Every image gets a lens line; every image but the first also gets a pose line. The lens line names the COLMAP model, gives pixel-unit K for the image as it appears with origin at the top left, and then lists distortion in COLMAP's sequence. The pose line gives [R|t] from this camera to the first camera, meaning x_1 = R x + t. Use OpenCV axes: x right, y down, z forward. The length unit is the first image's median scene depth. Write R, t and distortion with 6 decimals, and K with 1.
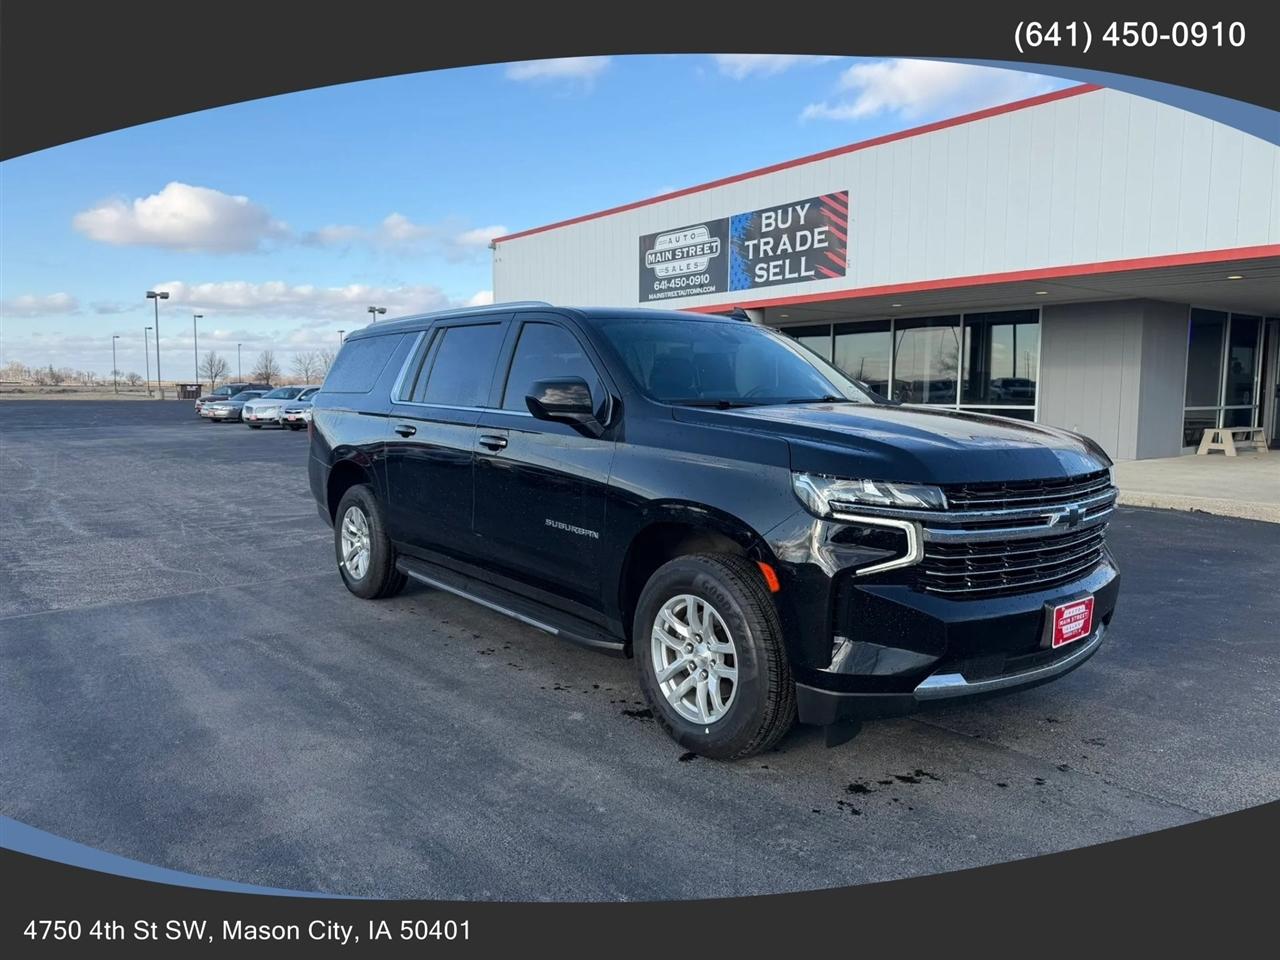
lens RADIAL K [[978.4, 0, 628.7], [0, 978.4, 480.2], [0, 0, 1]] dist [0.074759, -0.124404]
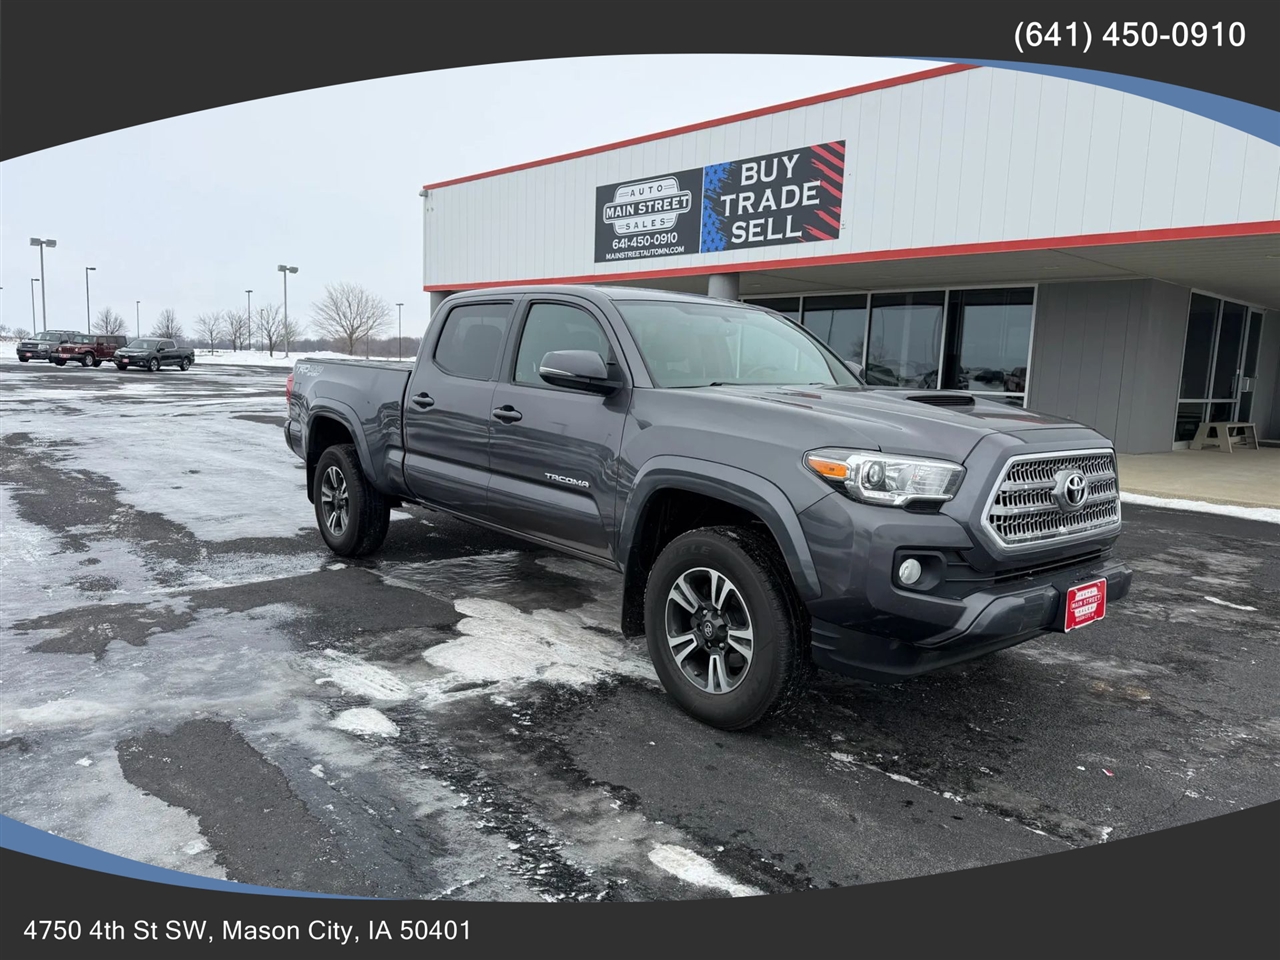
lens RADIAL K [[978.4, 0, 643.7], [0, 978.4, 490.6], [0, 0, 1]] dist [0.074759, -0.124404]
pose [[0.994987, 0.021527, 0.097665, -0.030721], [-0.024820, 0.999159, 0.032631, -0.005776], [-0.096880, -0.034891, 0.994684, 0.117381]]
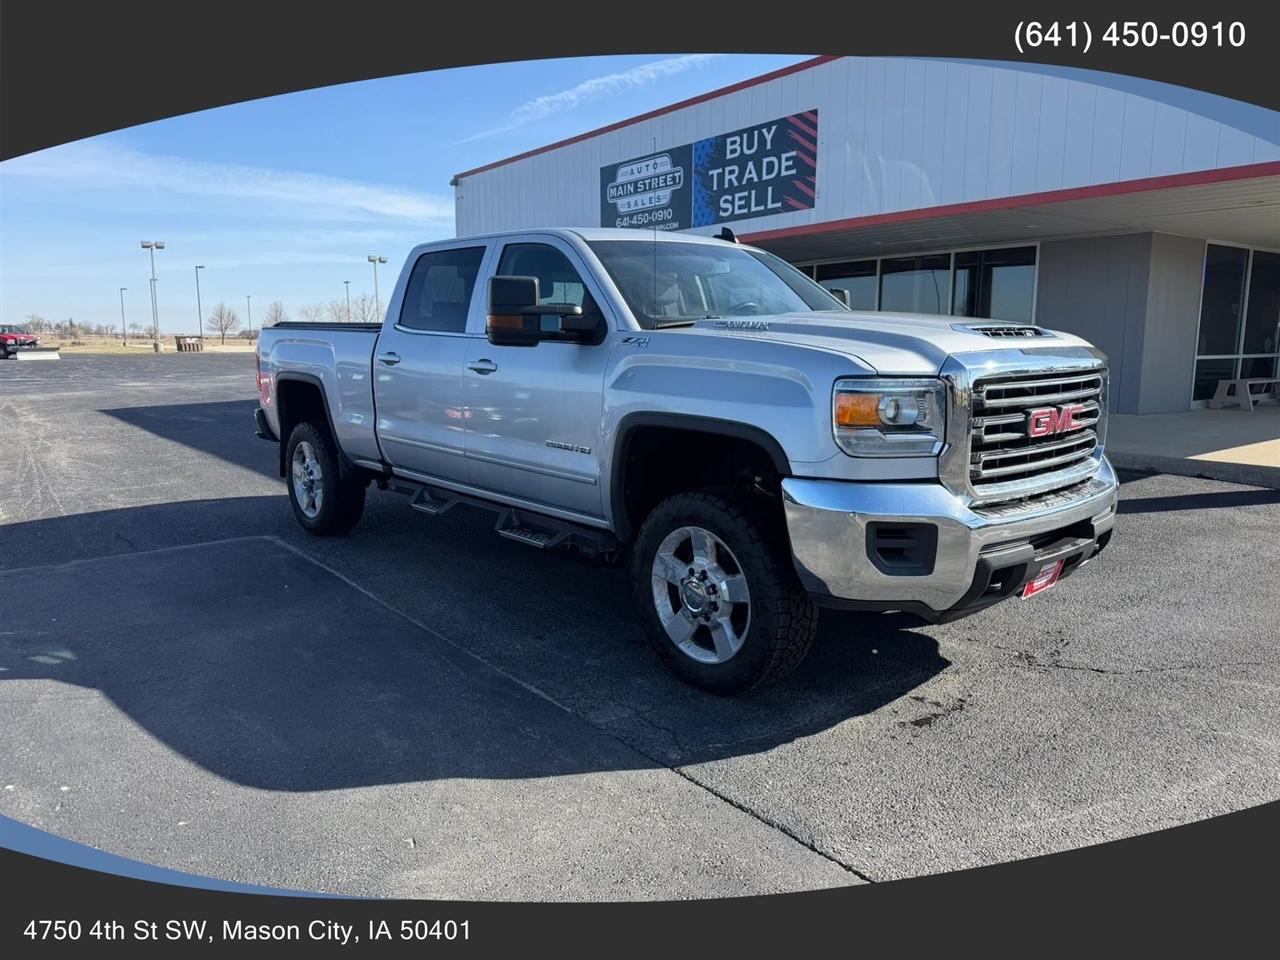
lens RADIAL K [[978.4, 0, 639.3], [0, 978.4, 493.3], [0, 0, 1]] dist [0.074759, -0.124404]
pose [[0.999865, 0.000048, -0.016411, 0.068531], [0.000945, 0.998167, 0.060514, -0.004049], [0.016384, -0.060521, 0.998032, 0.085182]]
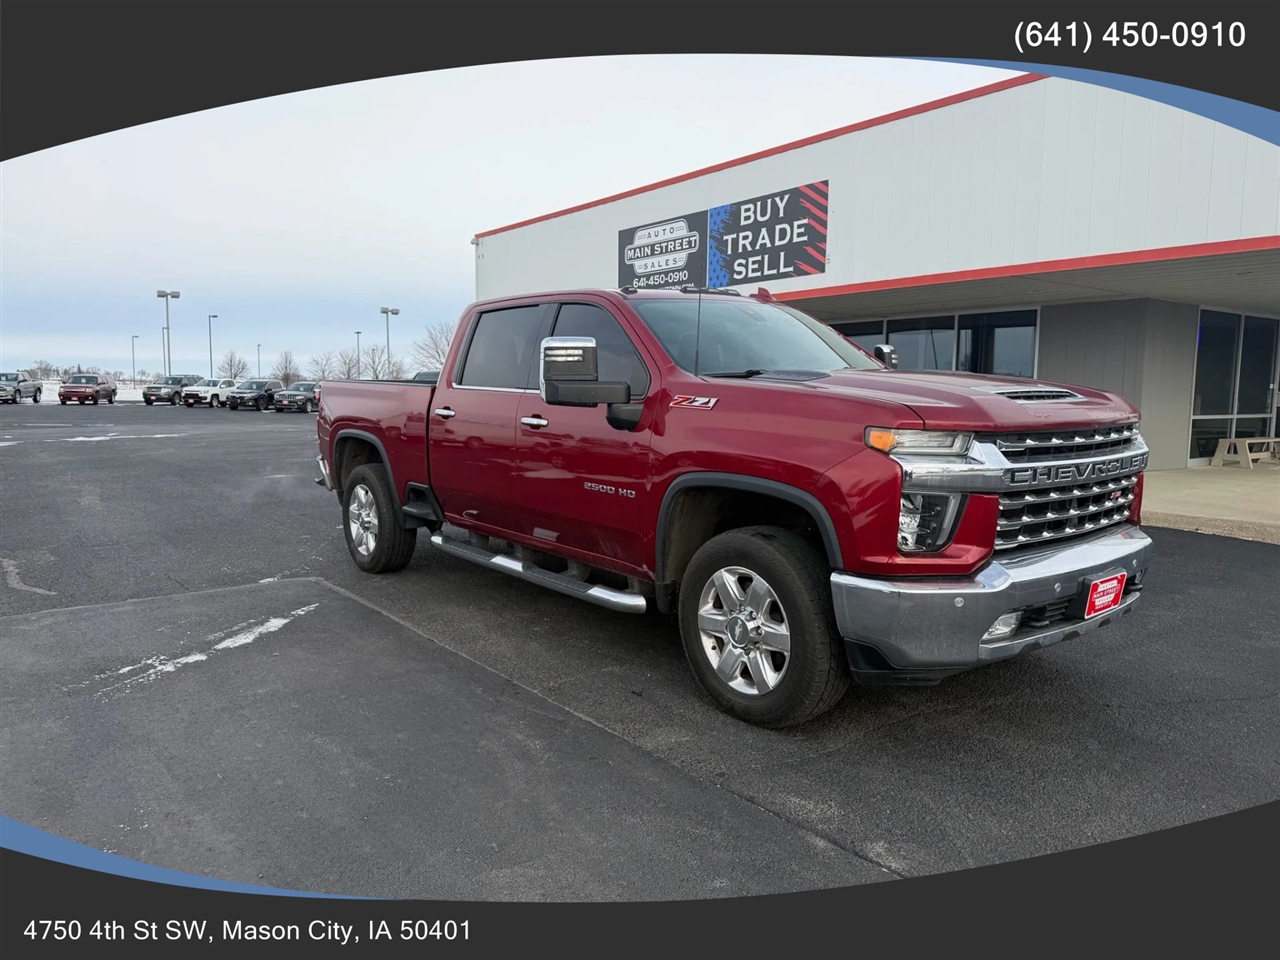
lens RADIAL K [[978.4, 0, 642.7], [0, 978.4, 488.0], [0, 0, 1]] dist [0.074759, -0.124404]
pose [[0.999855, 0.009604, -0.014049, 0.055496], [-0.009552, 0.999947, 0.003748, -0.004257], [0.014084, -0.003613, 0.999894, 0.056968]]
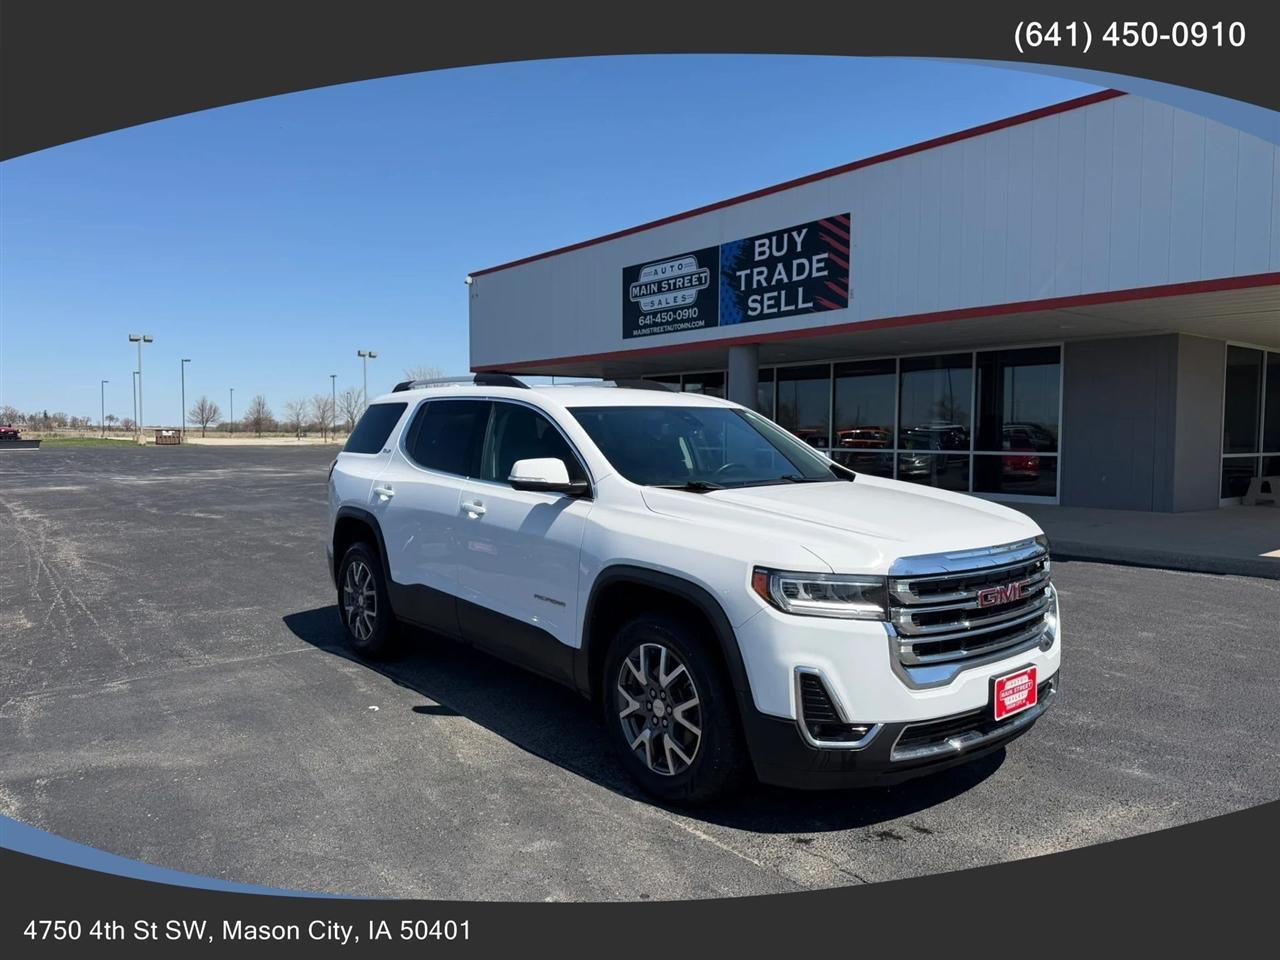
lens RADIAL K [[978.4, 0, 643.6], [0, 978.4, 473.0], [0, 0, 1]] dist [0.074759, -0.124404]
pose [[0.999910, 0.000386, 0.013417, 0.020140], [0.000334, 0.998561, -0.053619, -0.008491], [-0.013419, 0.053619, 0.998471, 0.104988]]
